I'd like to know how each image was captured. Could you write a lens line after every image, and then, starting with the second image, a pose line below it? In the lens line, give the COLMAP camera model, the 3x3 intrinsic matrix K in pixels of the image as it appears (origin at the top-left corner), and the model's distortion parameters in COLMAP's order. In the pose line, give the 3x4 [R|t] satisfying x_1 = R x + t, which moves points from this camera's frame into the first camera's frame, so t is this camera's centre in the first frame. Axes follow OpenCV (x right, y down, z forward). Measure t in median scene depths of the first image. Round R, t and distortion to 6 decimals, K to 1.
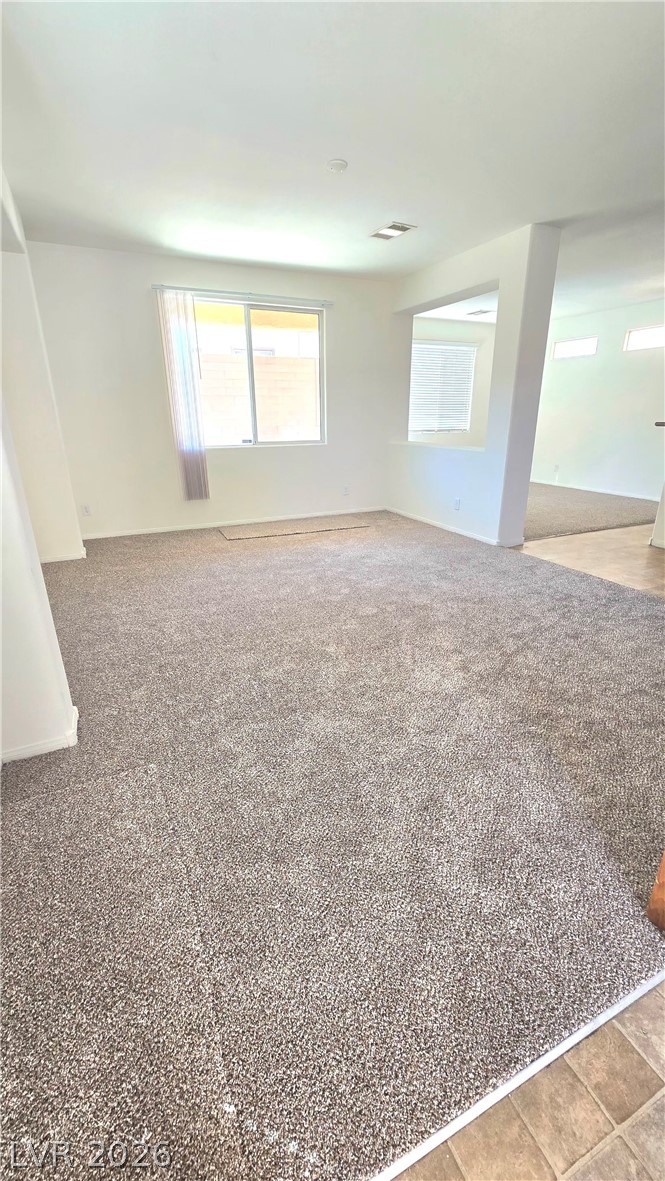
lens RADIAL K [[487.6, 0, 332.5], [0, 487.6, 590.5], [0, 0, 1]] dist [0.000147, 0.000008]
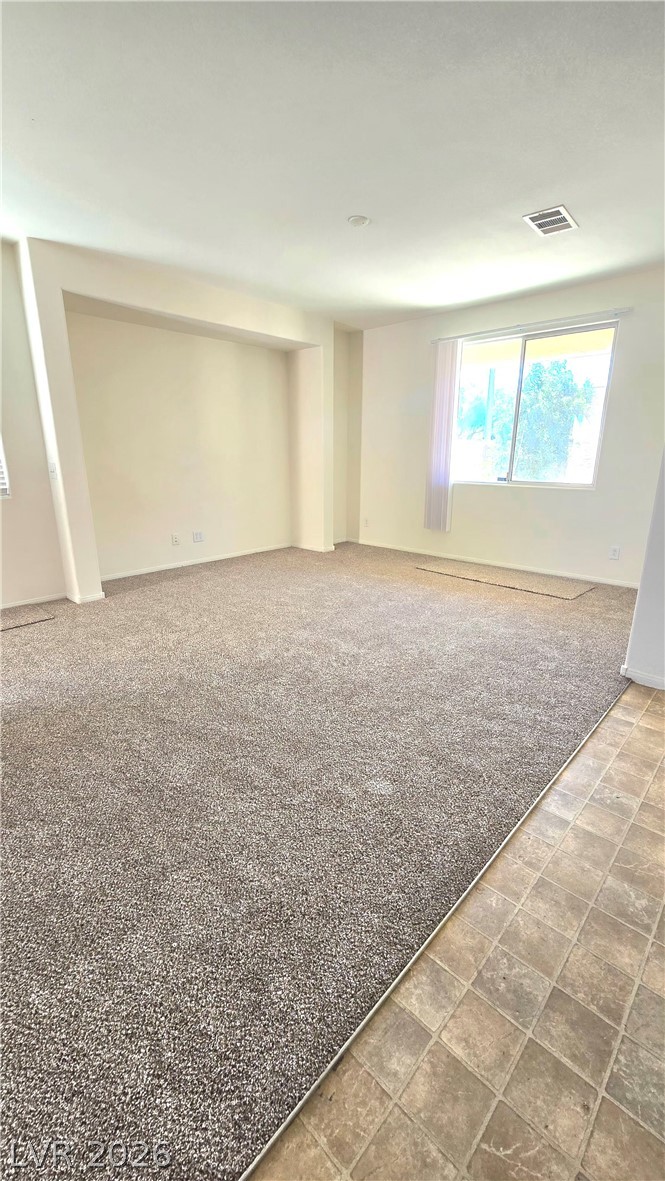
lens RADIAL K [[487.6, 0, 332.5], [0, 487.6, 590.5], [0, 0, 1]] dist [0.000147, 0.000008]
pose [[0.372542, 0.261878, -0.890299, 0.645453], [-0.324540, 0.935546, 0.139385, -0.141918], [0.869417, 0.237011, 0.433520, 0.390623]]
